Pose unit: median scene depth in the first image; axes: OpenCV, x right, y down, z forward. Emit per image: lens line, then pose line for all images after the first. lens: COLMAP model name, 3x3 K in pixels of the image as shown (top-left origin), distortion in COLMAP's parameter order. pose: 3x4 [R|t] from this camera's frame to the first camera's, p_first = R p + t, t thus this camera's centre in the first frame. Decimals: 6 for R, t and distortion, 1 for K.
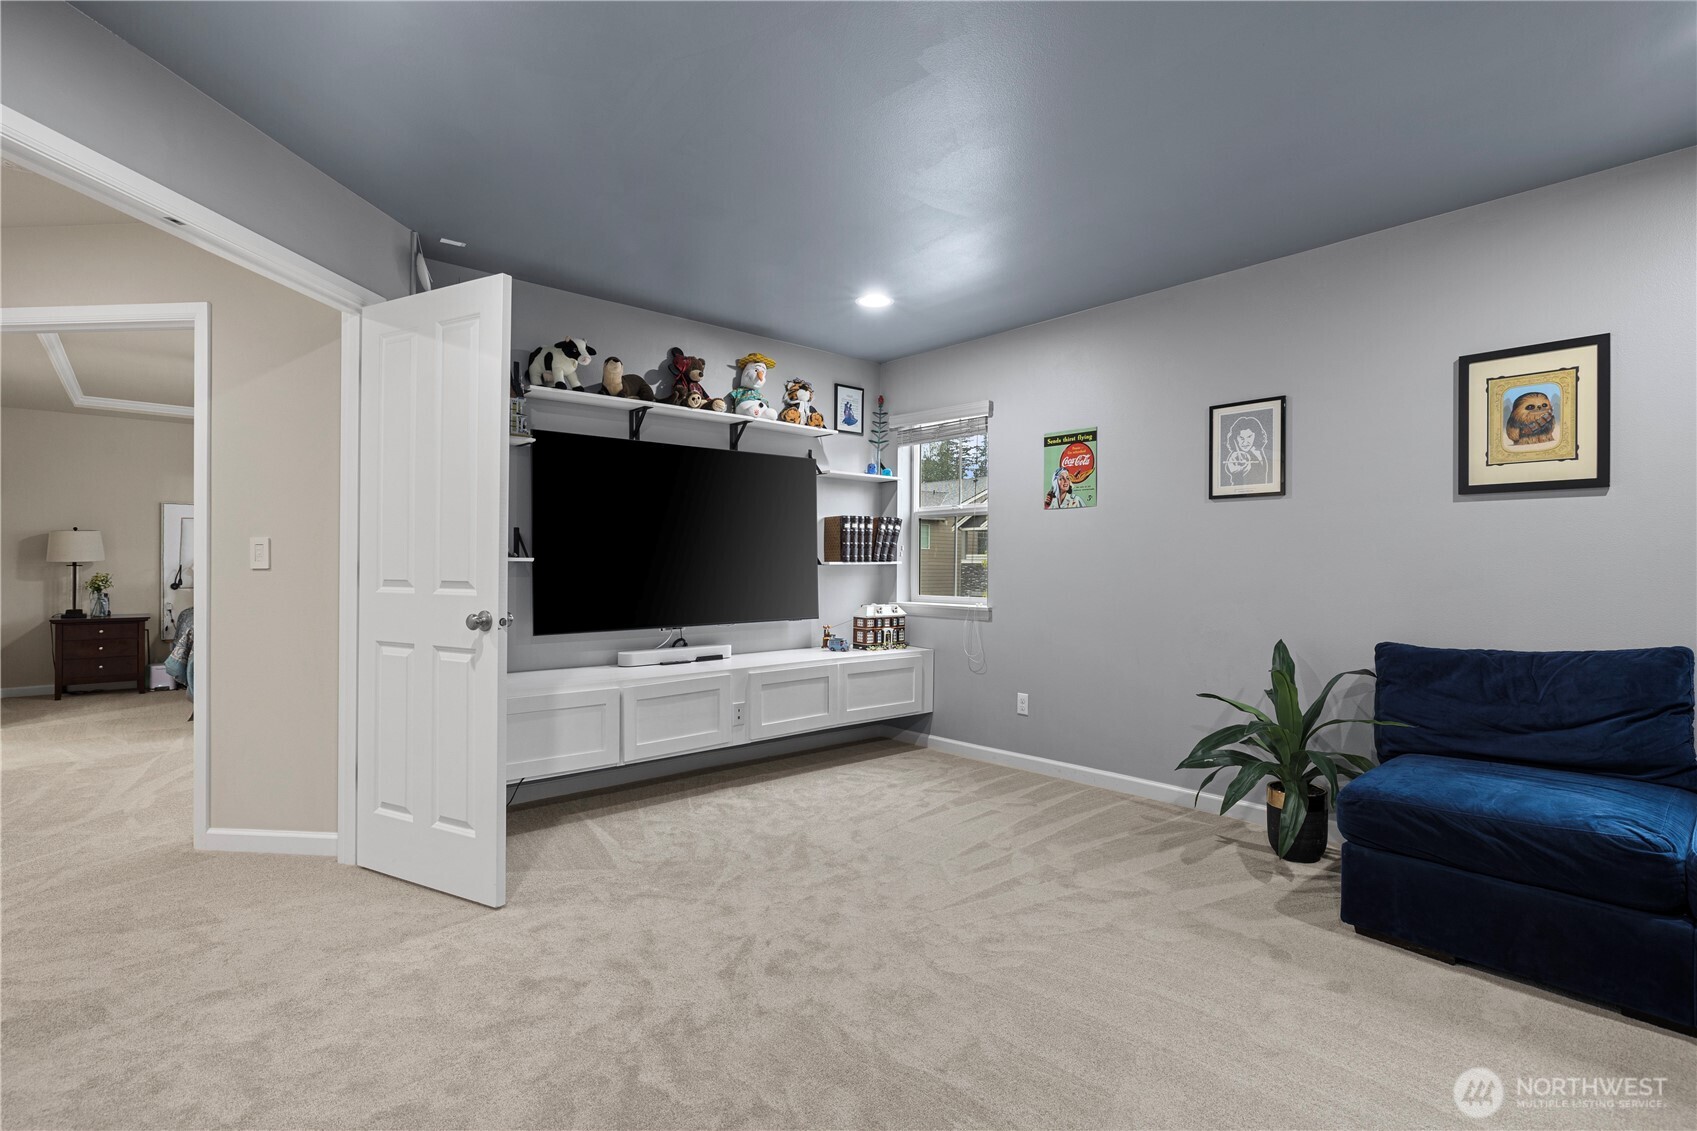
lens RADIAL K [[746.6, 0, 803.5], [0, 746.6, 561.5], [0, 0, 1]] dist [0.004090, 0.000059]
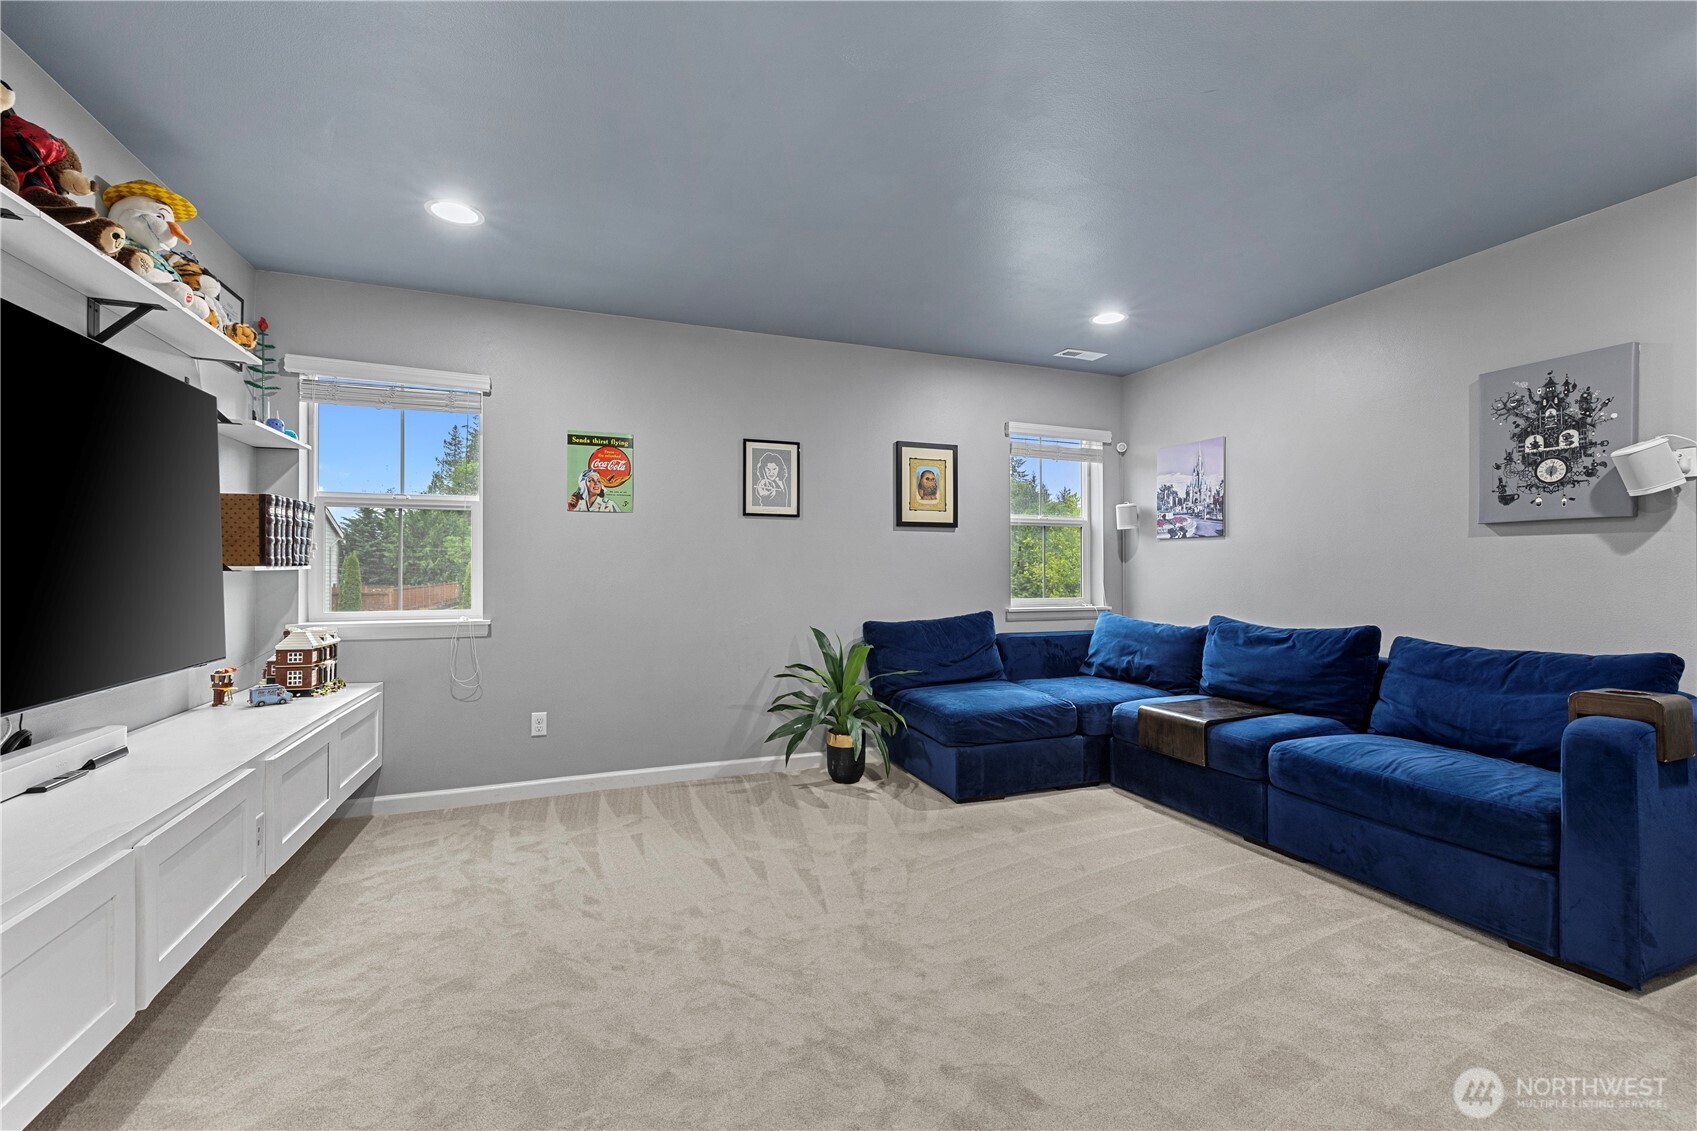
lens RADIAL K [[713.9, 0, 836.6], [0, 713.9, 571.5], [0, 0, 1]] dist [-0.000809, 0.000138]
pose [[0.360758, -0.001175, 0.932659, -0.483220], [-0.002529, 0.999994, 0.002238, 0.003988], [-0.932656, -0.003166, 0.360753, 0.450575]]
